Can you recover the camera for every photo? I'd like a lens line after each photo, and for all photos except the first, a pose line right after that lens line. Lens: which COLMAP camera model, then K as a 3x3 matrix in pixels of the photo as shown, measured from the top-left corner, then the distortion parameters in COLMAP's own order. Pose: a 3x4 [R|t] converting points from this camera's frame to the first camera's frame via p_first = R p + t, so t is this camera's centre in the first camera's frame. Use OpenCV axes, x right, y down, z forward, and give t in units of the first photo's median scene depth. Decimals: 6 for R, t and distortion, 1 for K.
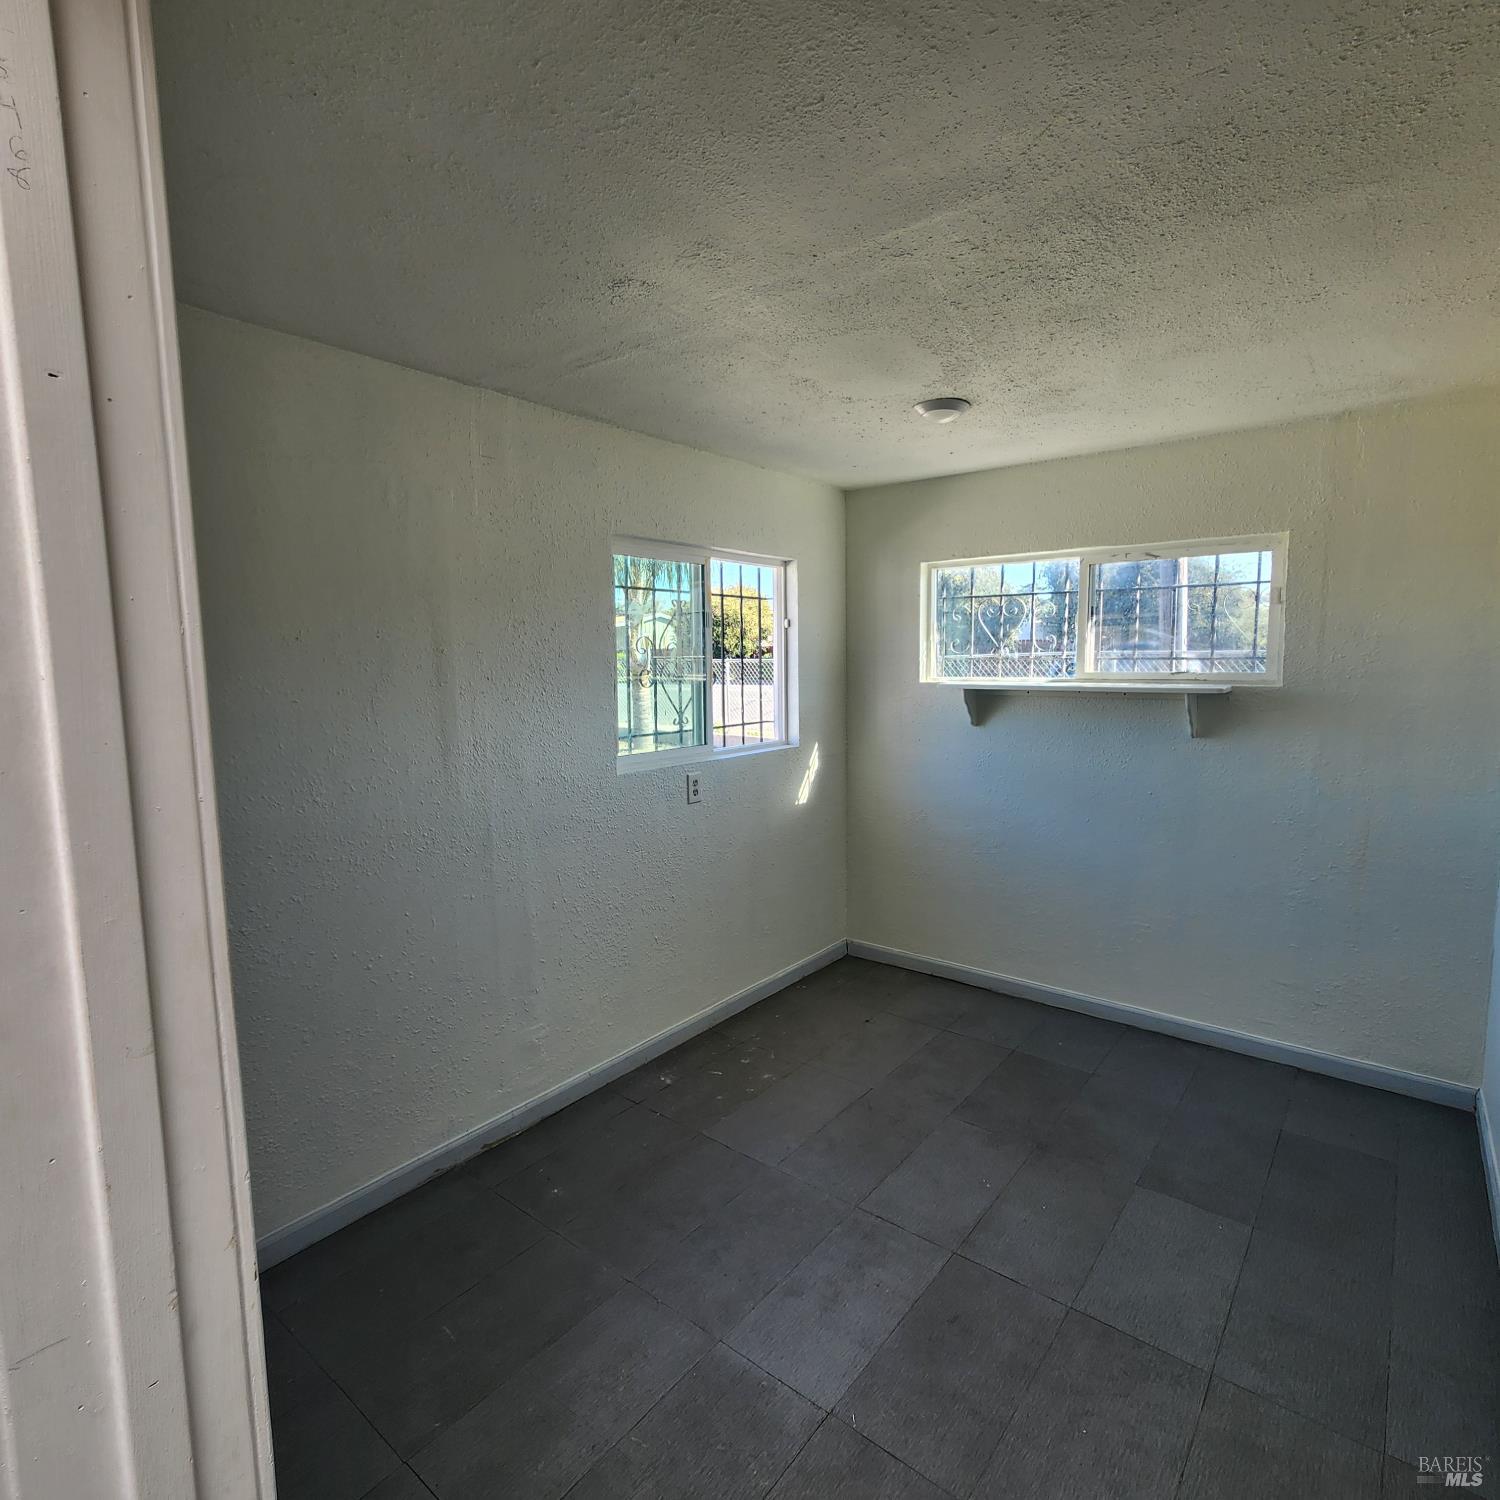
lens RADIAL K [[827.3, 0, 767.9], [0, 827.3, 740.6], [0, 0, 1]] dist [0.000588, 0.001331]
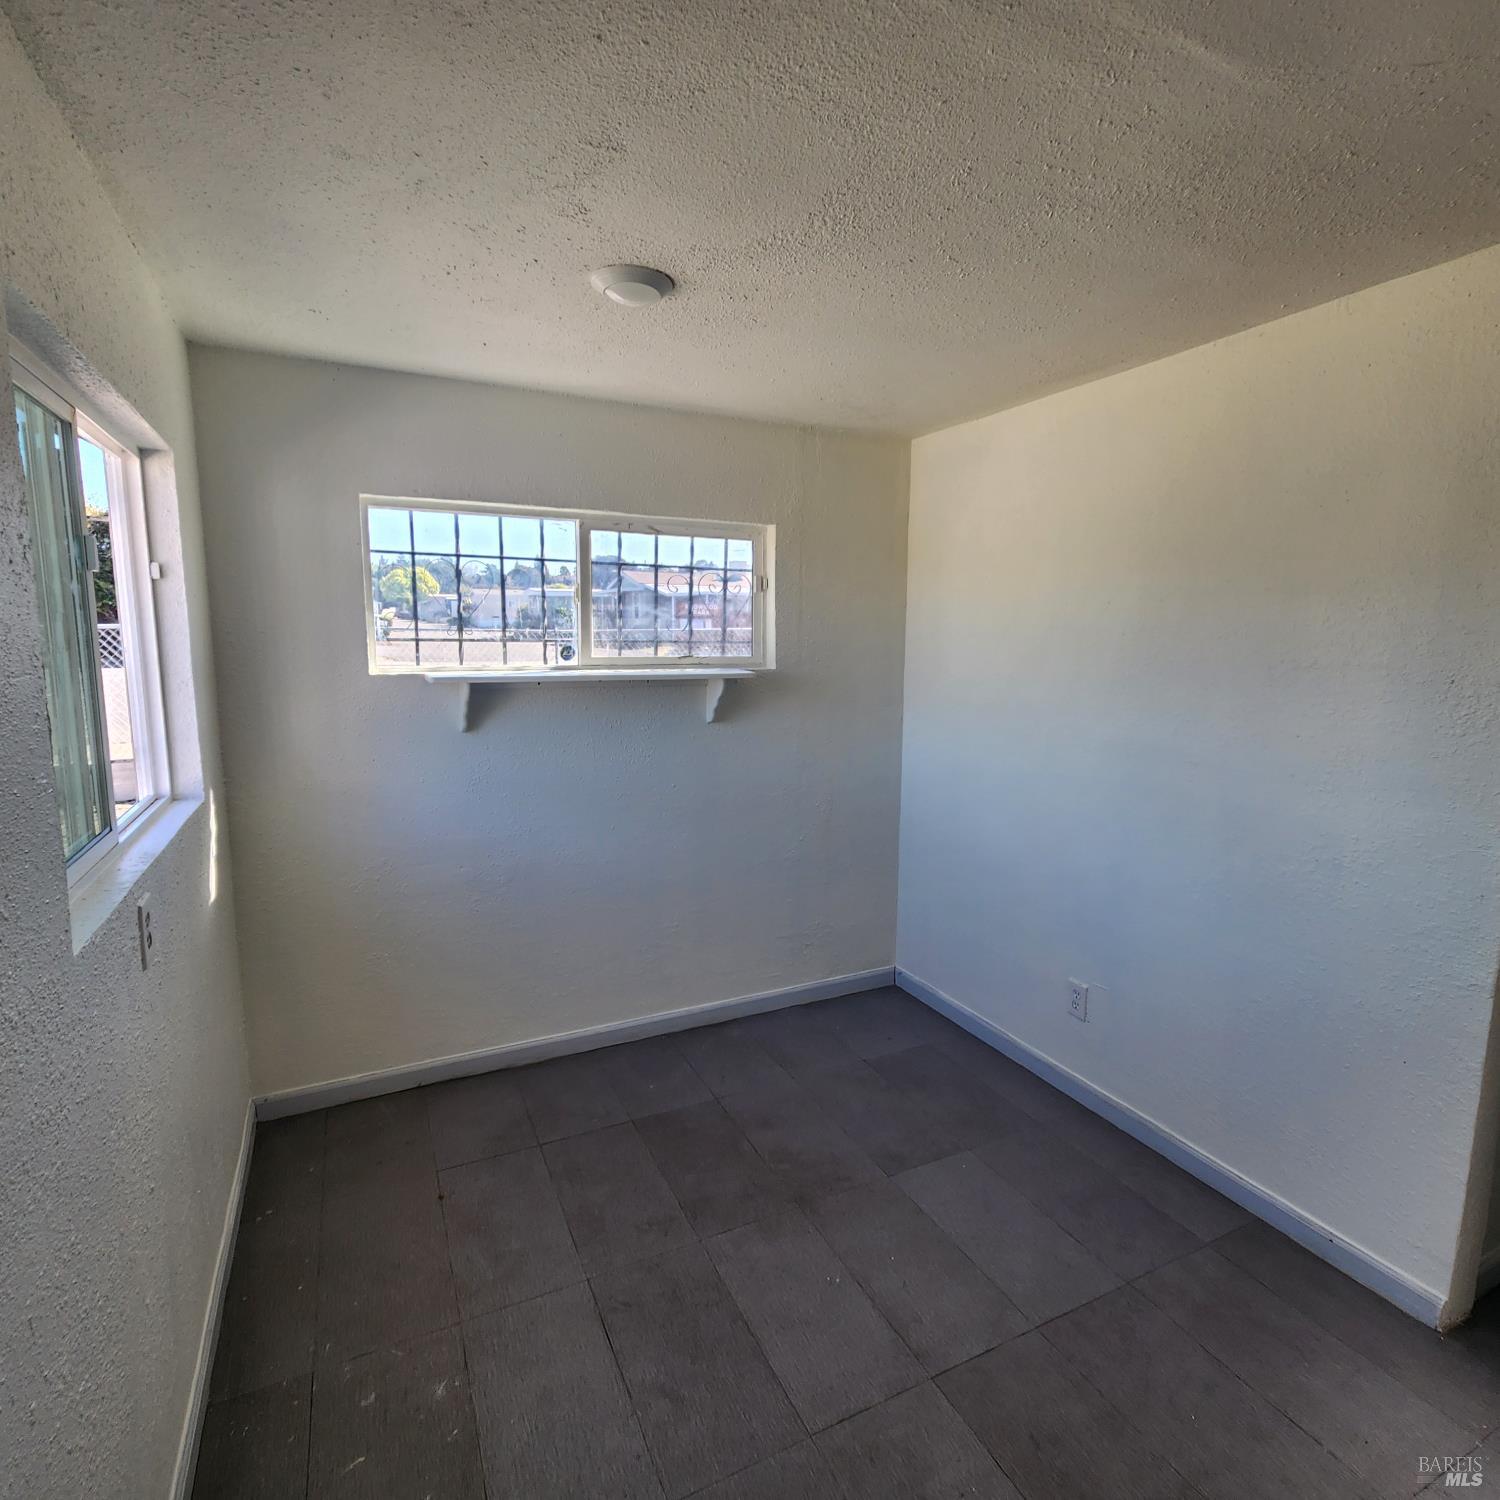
lens RADIAL K [[827.3, 0, 767.9], [0, 827.3, 740.6], [0, 0, 1]] dist [0.000588, 0.001331]
pose [[0.430118, -0.106721, 0.896442, -0.355096], [0.070727, 0.993920, 0.084390, -0.064226], [-0.899998, 0.027105, 0.435051, 0.528223]]
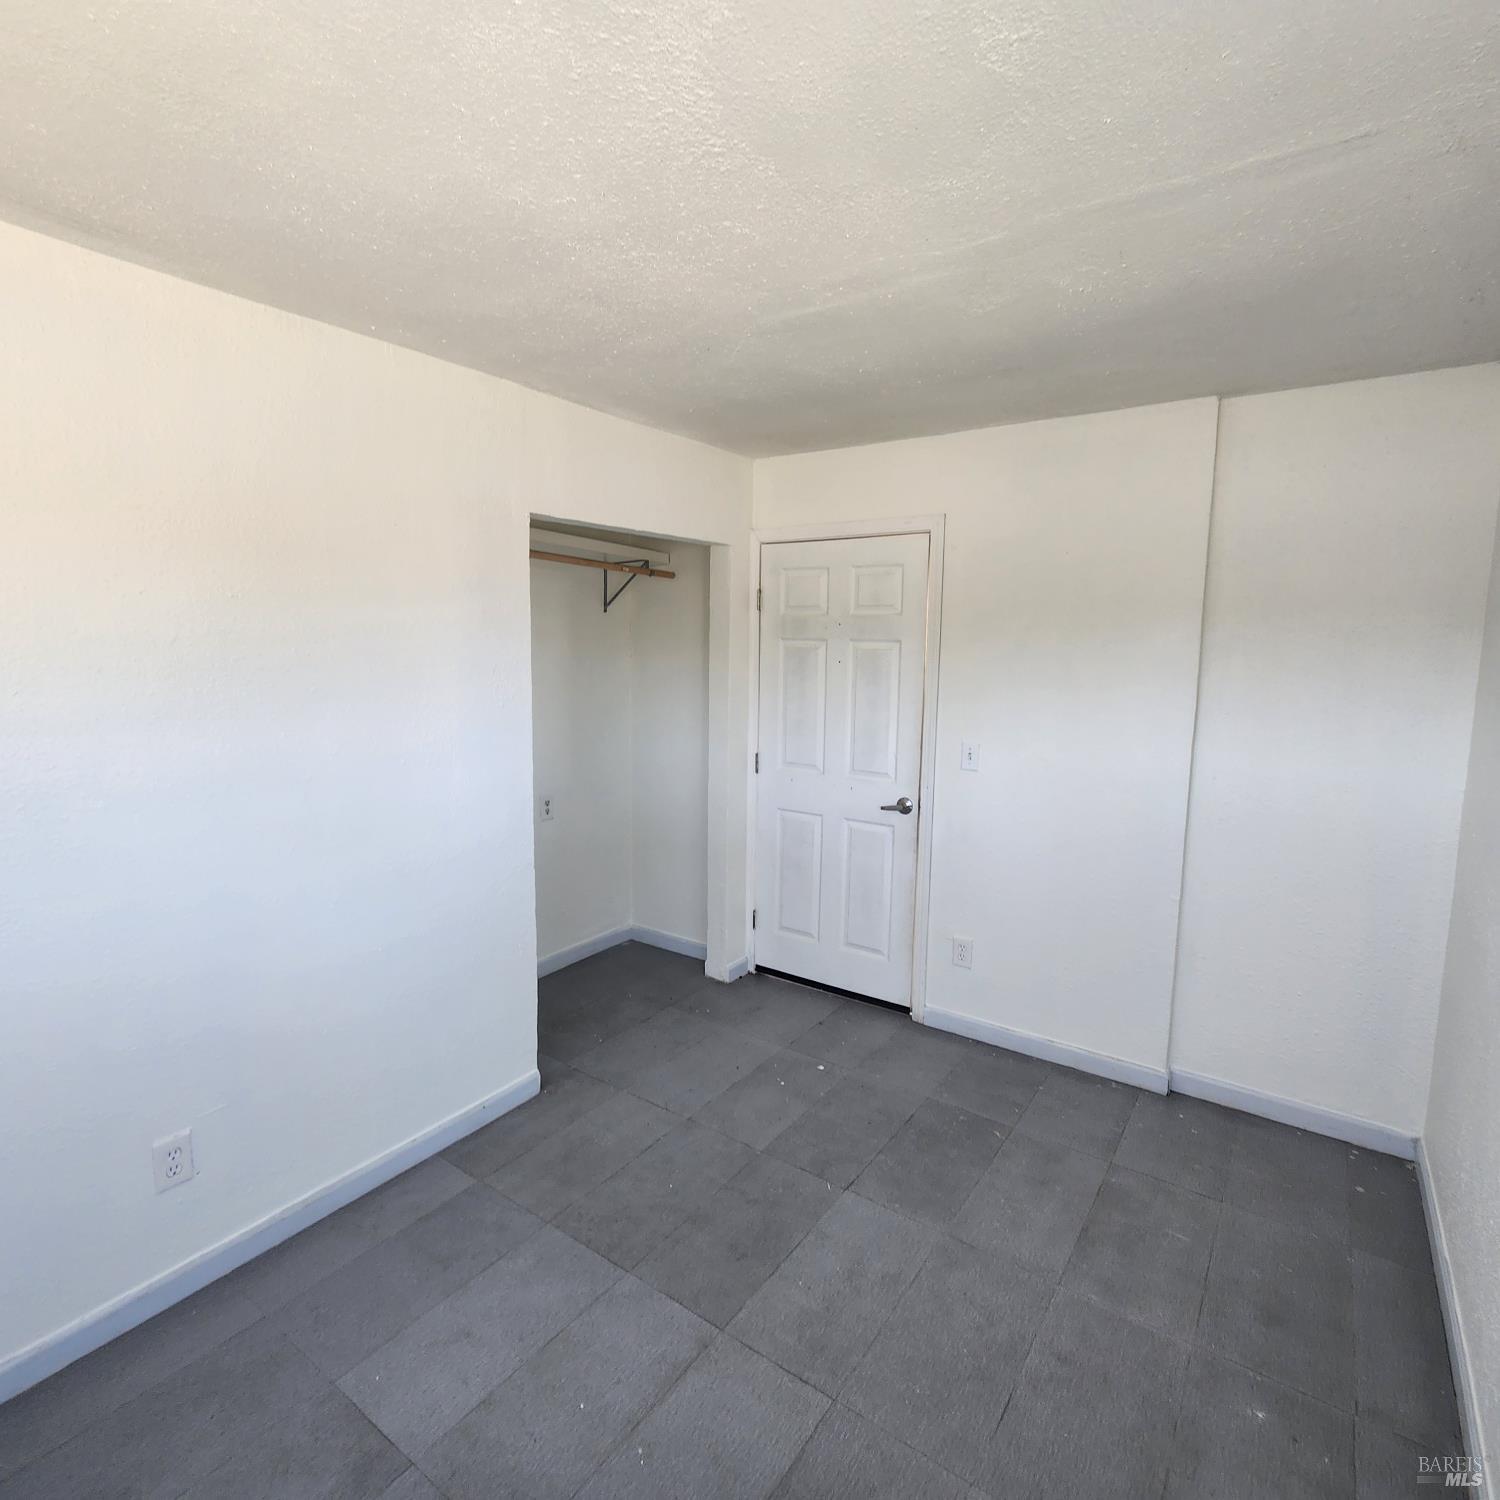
lens RADIAL K [[827.3, 0, 767.9], [0, 827.3, 740.6], [0, 0, 1]] dist [0.000588, 0.001331]
pose [[-0.998251, 0.007413, -0.058655, 0.153458], [-0.005599, 0.975797, 0.218605, -0.129755], [0.058856, 0.218551, -0.974049, 1.185038]]
